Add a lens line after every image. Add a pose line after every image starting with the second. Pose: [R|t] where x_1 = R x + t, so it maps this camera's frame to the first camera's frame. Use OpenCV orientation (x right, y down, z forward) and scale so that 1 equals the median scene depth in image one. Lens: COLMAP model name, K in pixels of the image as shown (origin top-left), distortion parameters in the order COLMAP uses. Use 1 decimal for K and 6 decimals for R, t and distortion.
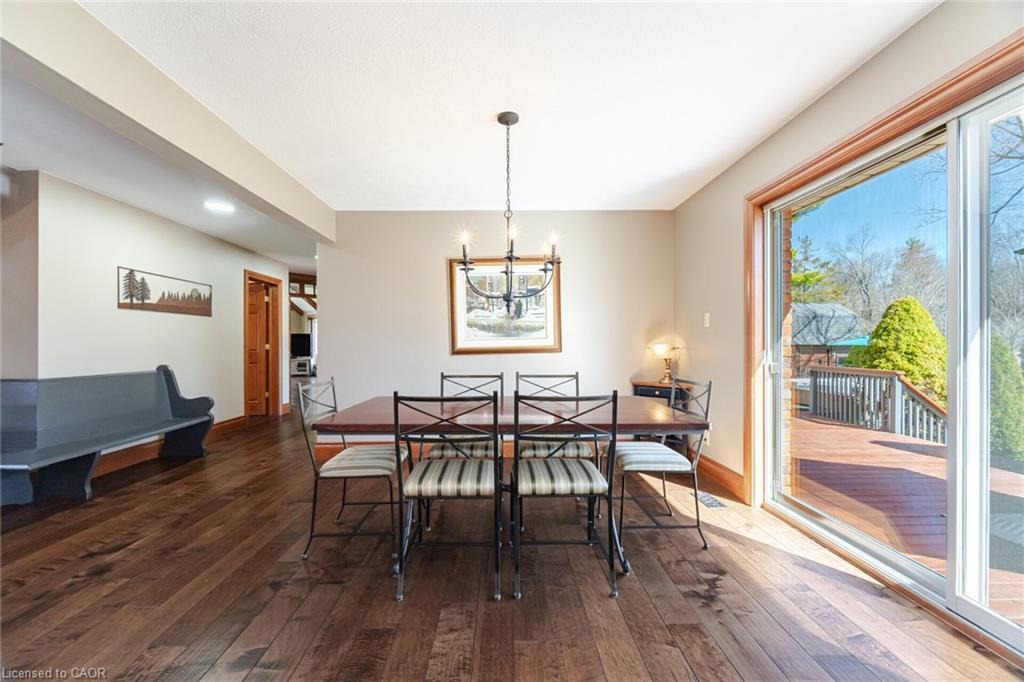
lens RADIAL K [[419.2, 0, 510.8], [0, 419.2, 345.9], [0, 0, 1]] dist [0.001865, -0.001838]
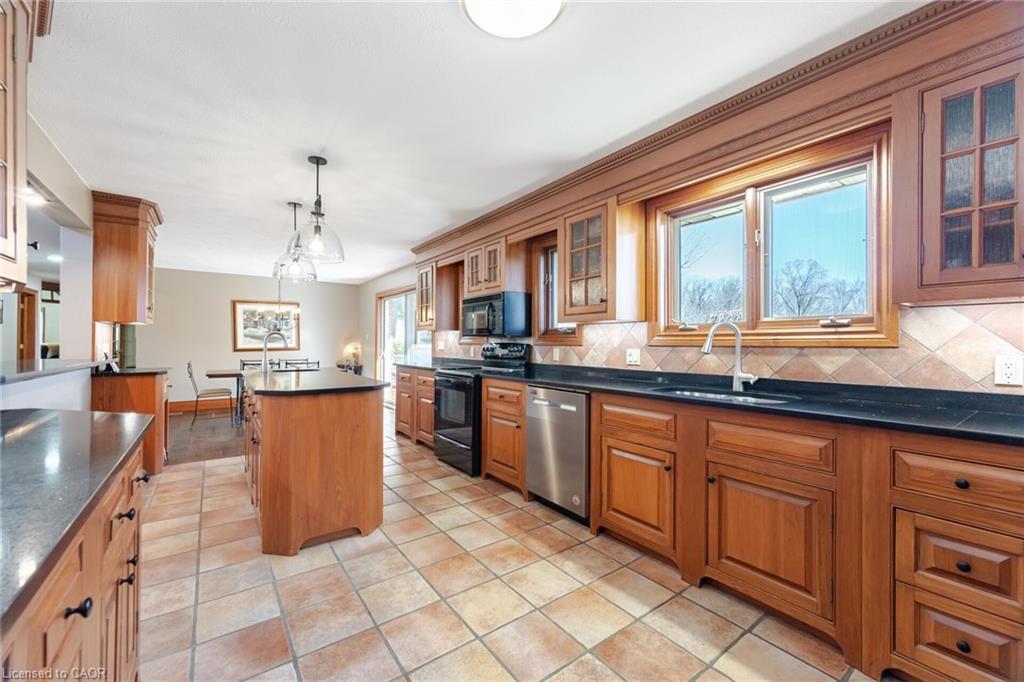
lens RADIAL K [[419.2, 0, 515.6], [0, 419.2, 341.9], [0, 0, 1]] dist [0.001865, -0.001838]
pose [[0.818681, 0.008530, 0.574185, -0.185357], [-0.007451, 0.999963, -0.004231, -0.023790], [-0.574200, -0.000814, 0.818715, -1.233312]]
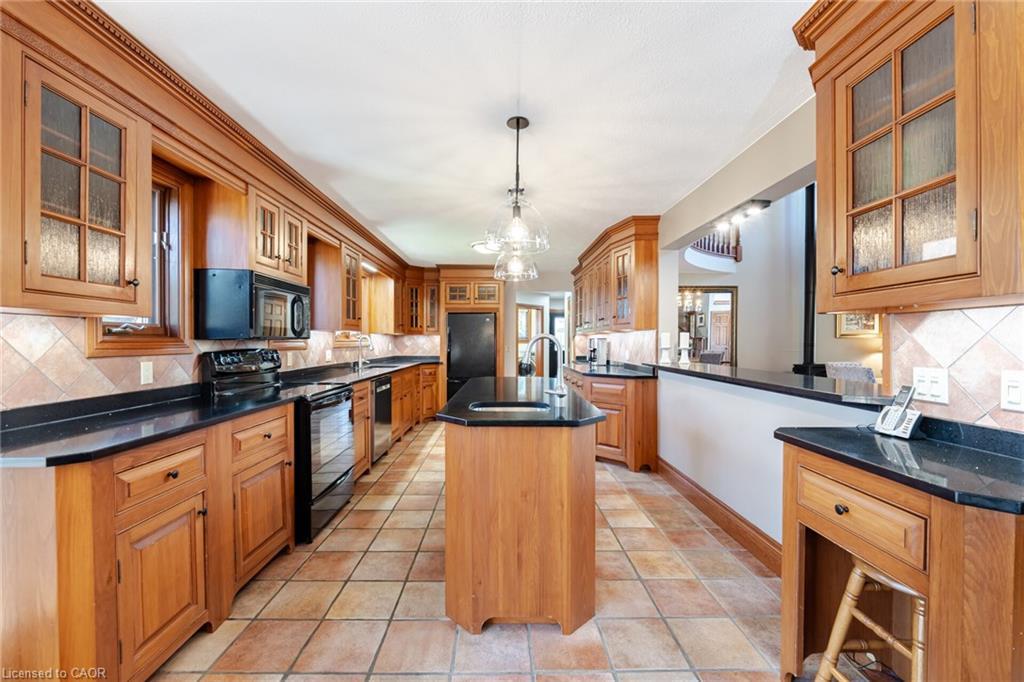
lens RADIAL K [[419.2, 0, 510.1], [0, 419.2, 346.0], [0, 0, 1]] dist [0.001865, -0.001838]
pose [[-0.999998, -0.001648, -0.001386, 0.006142], [-0.001661, 0.999954, 0.009430, -0.043049], [0.001370, 0.009433, -0.999955, 0.907671]]
